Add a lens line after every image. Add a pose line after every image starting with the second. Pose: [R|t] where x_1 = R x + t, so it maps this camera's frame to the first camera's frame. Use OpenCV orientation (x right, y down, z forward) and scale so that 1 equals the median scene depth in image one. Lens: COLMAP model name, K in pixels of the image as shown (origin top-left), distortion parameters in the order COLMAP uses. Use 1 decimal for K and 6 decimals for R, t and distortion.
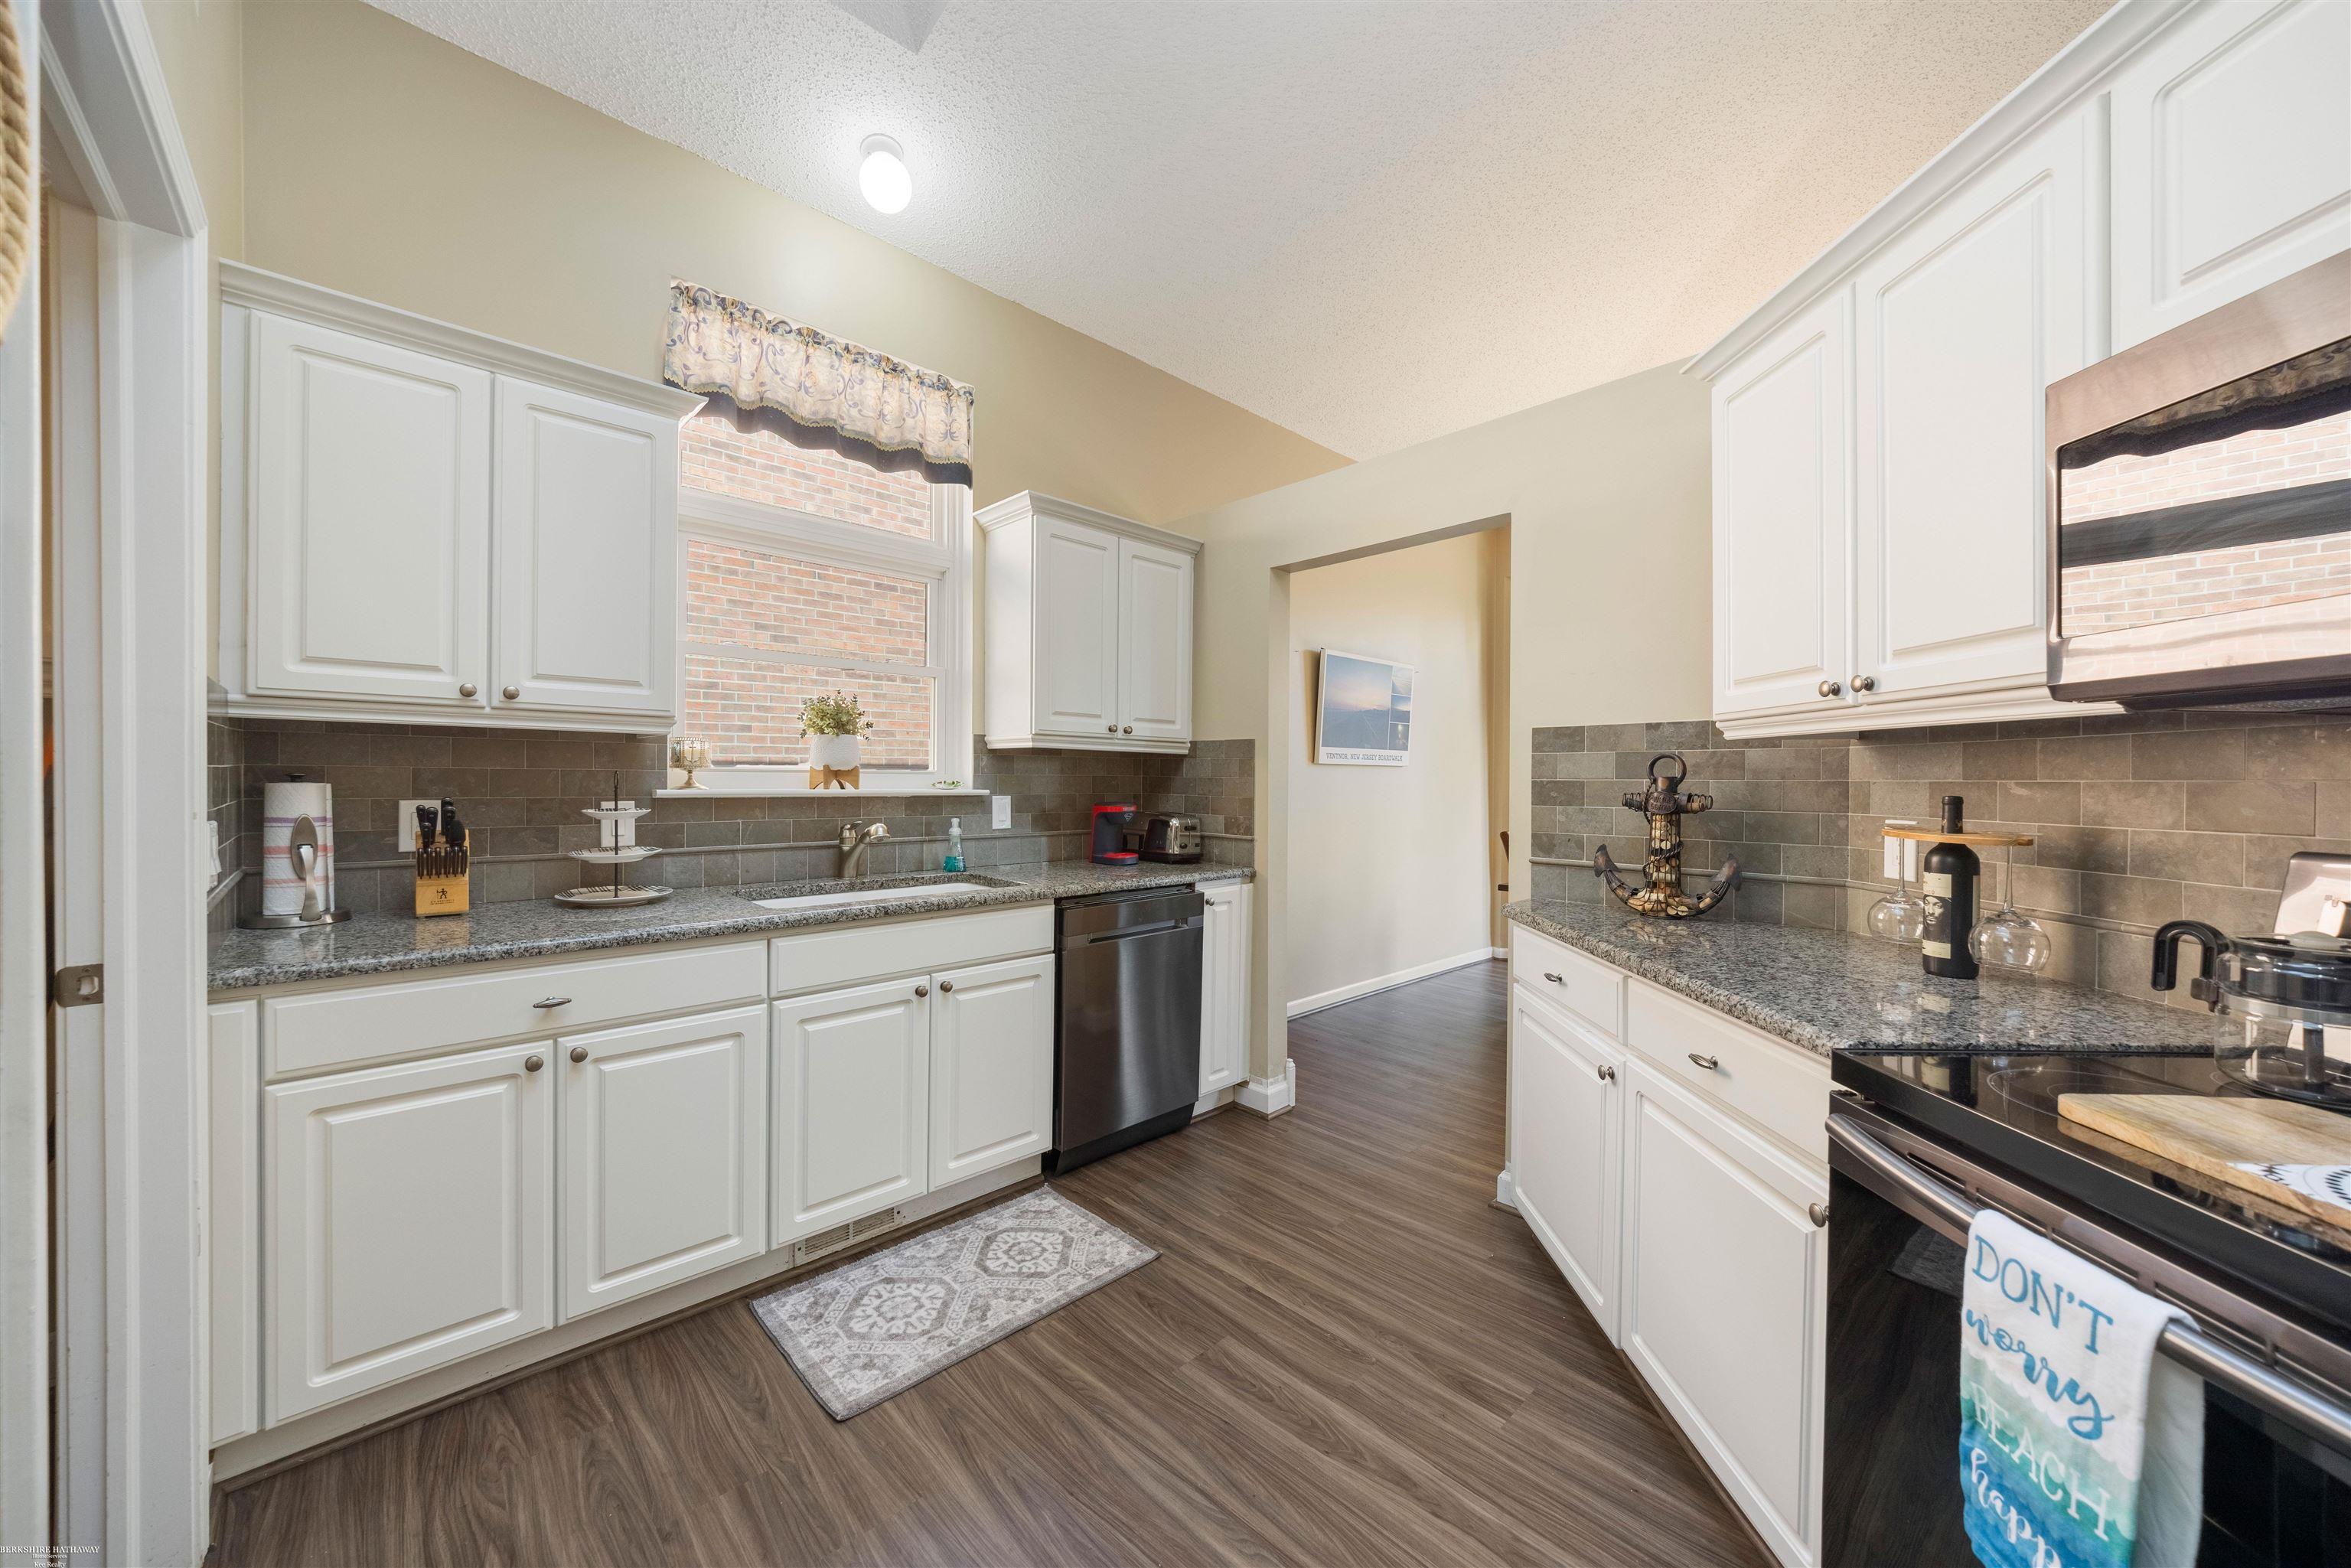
lens RADIAL K [[853.2, 0, 1185.6], [0, 853.2, 780.7], [0, 0, 1]] dist [-0.000207, 0.000008]
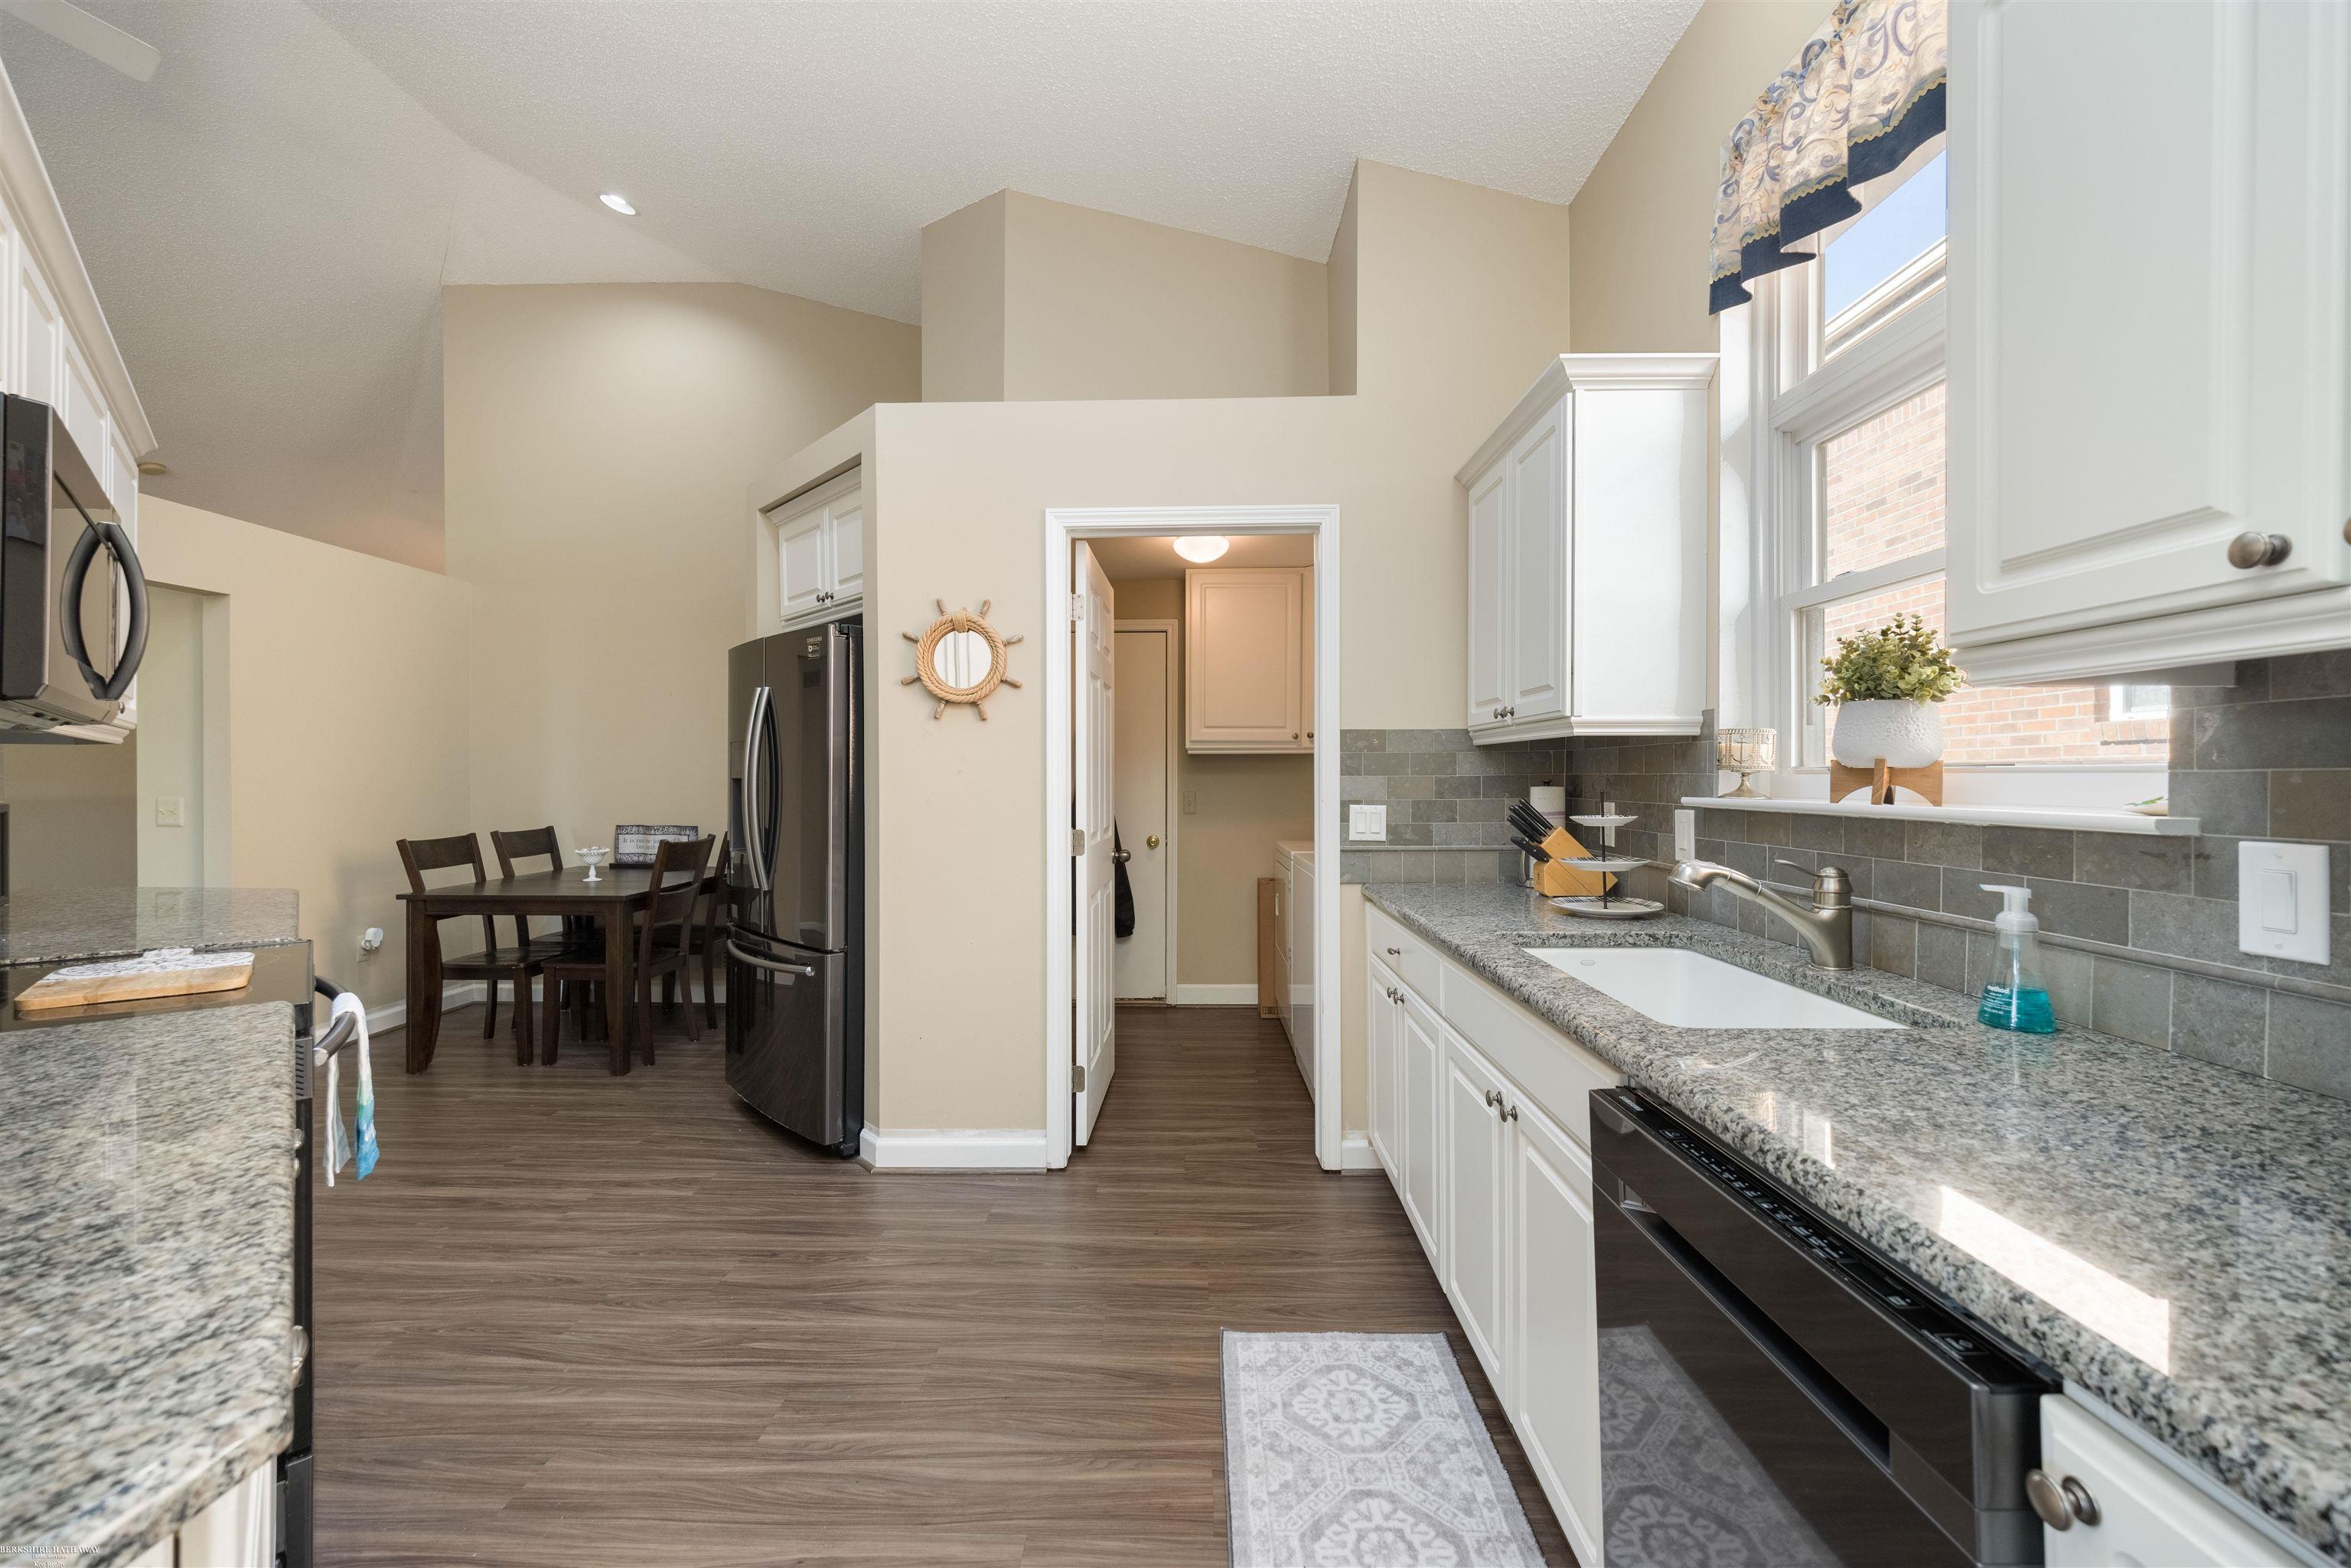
lens RADIAL K [[953.9, 0, 1172.8], [0, 953.9, 782.1], [0, 0, 1]] dist [0.016496, -0.000191]
pose [[-0.725271, -0.003982, -0.688452, 0.262096], [-0.004794, 0.999988, -0.000733, -0.000751], [0.688446, 0.002769, -0.725282, 0.910235]]
